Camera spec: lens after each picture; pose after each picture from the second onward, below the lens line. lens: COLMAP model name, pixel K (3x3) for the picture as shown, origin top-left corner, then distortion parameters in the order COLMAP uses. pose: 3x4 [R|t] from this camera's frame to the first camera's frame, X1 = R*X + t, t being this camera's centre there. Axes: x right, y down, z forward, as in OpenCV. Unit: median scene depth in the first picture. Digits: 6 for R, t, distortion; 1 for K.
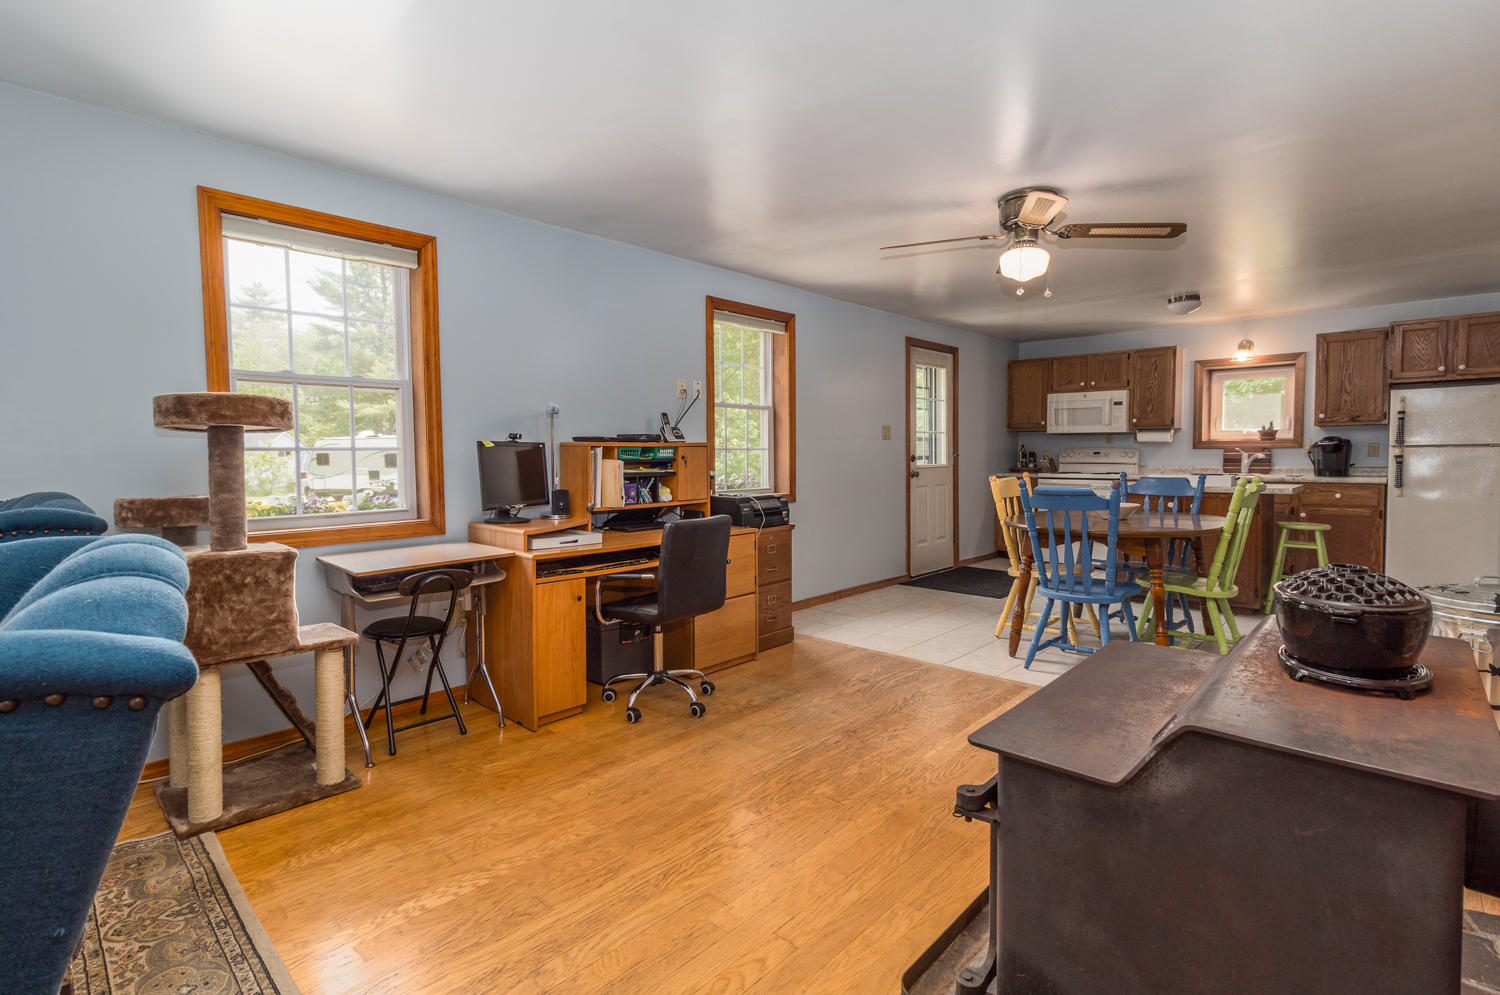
lens RADIAL K [[702.3, 0, 750.4], [0, 702.3, 490.8], [0, 0, 1]] dist [0.012189, -0.000427]
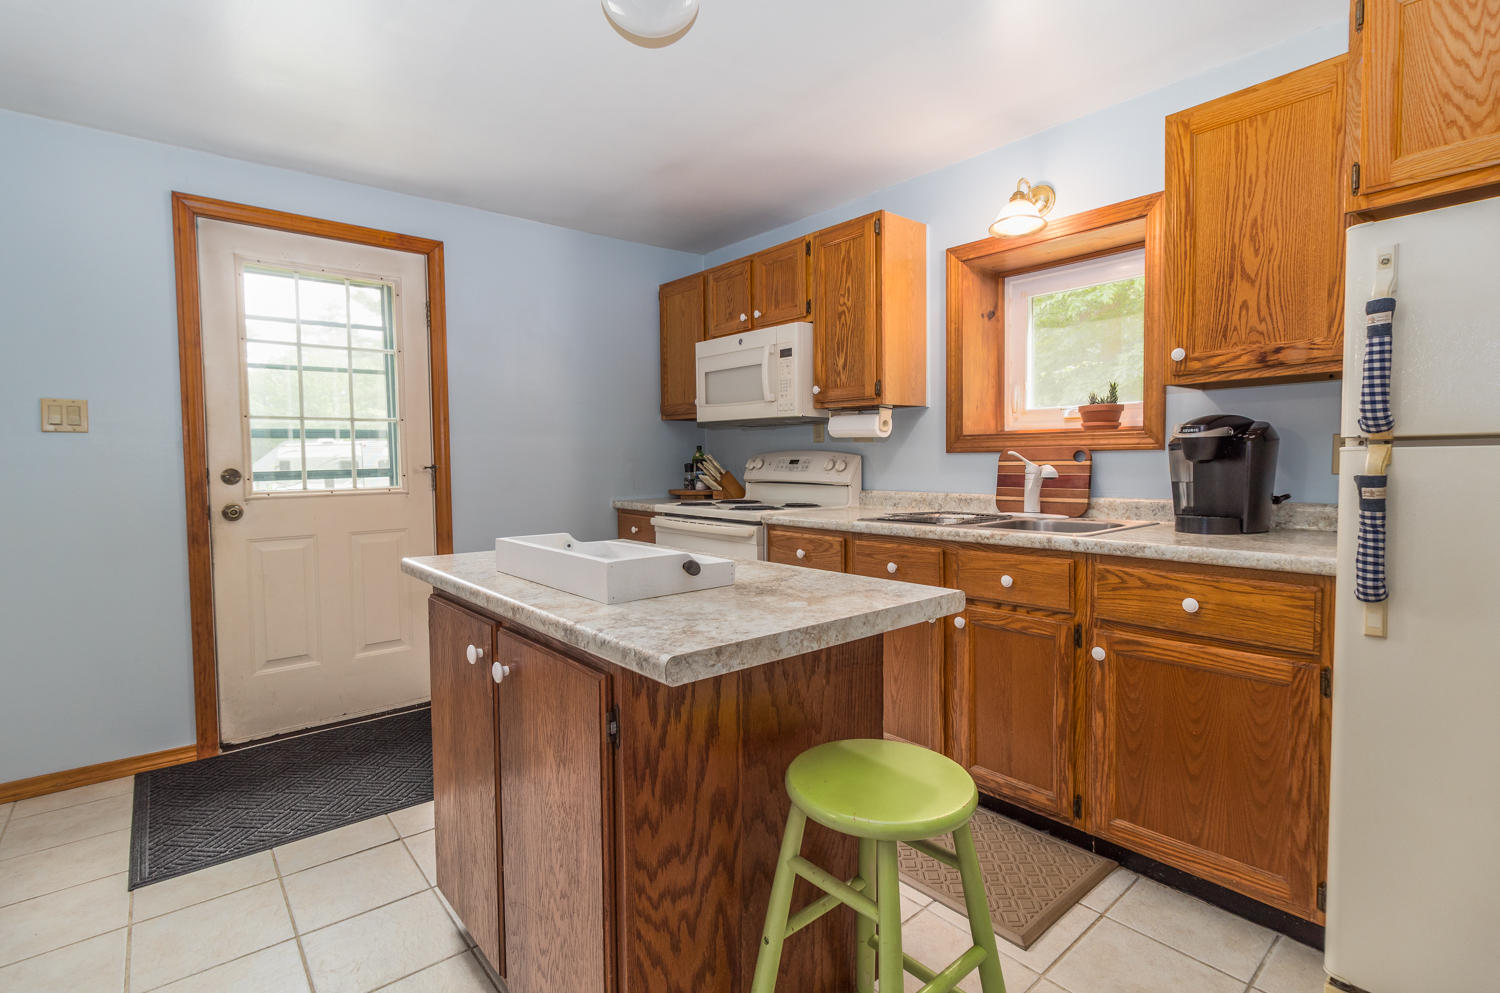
lens RADIAL K [[693.7, 0, 747.0], [0, 693.7, 488.8], [0, 0, 1]] dist [0.005383, 0.001494]
pose [[0.993418, 0.000598, -0.114540, 0.574596], [-0.001533, 0.999966, -0.008074, -0.034171], [0.114532, 0.008196, 0.993386, 0.579395]]
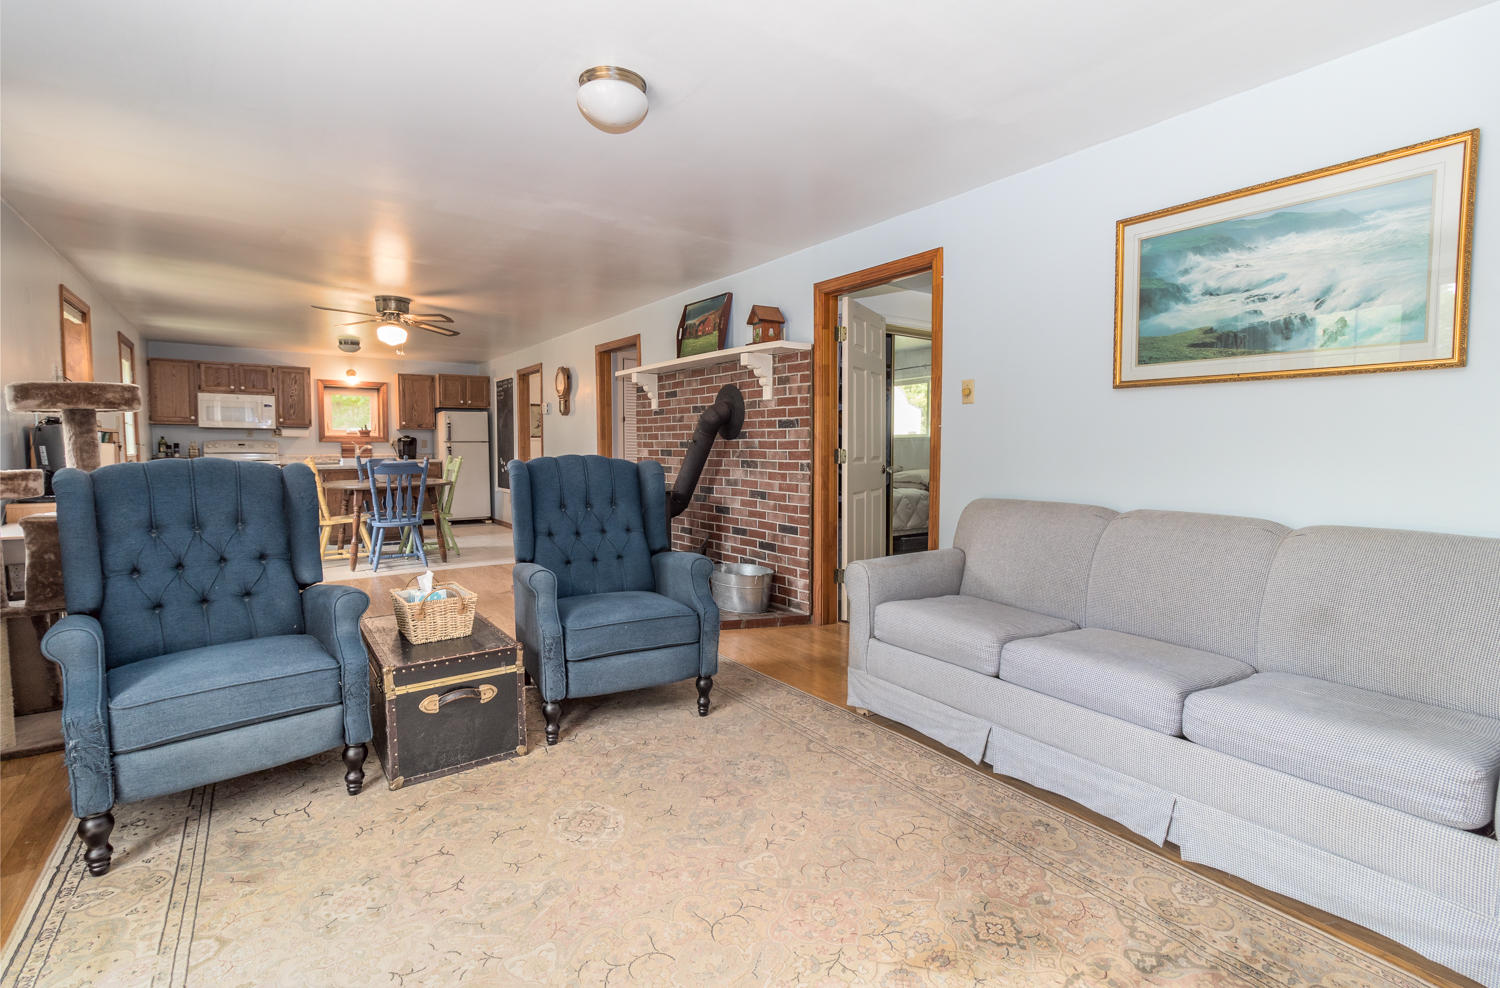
lens RADIAL K [[693.7, 0, 749.7], [0, 693.7, 487.1], [0, 0, 1]] dist [0.005383, 0.001494]
pose [[0.196588, -0.053679, 0.979016, -0.574665], [0.051862, 0.997672, 0.044288, 0.012486], [-0.979114, 0.042067, 0.198914, -0.103360]]
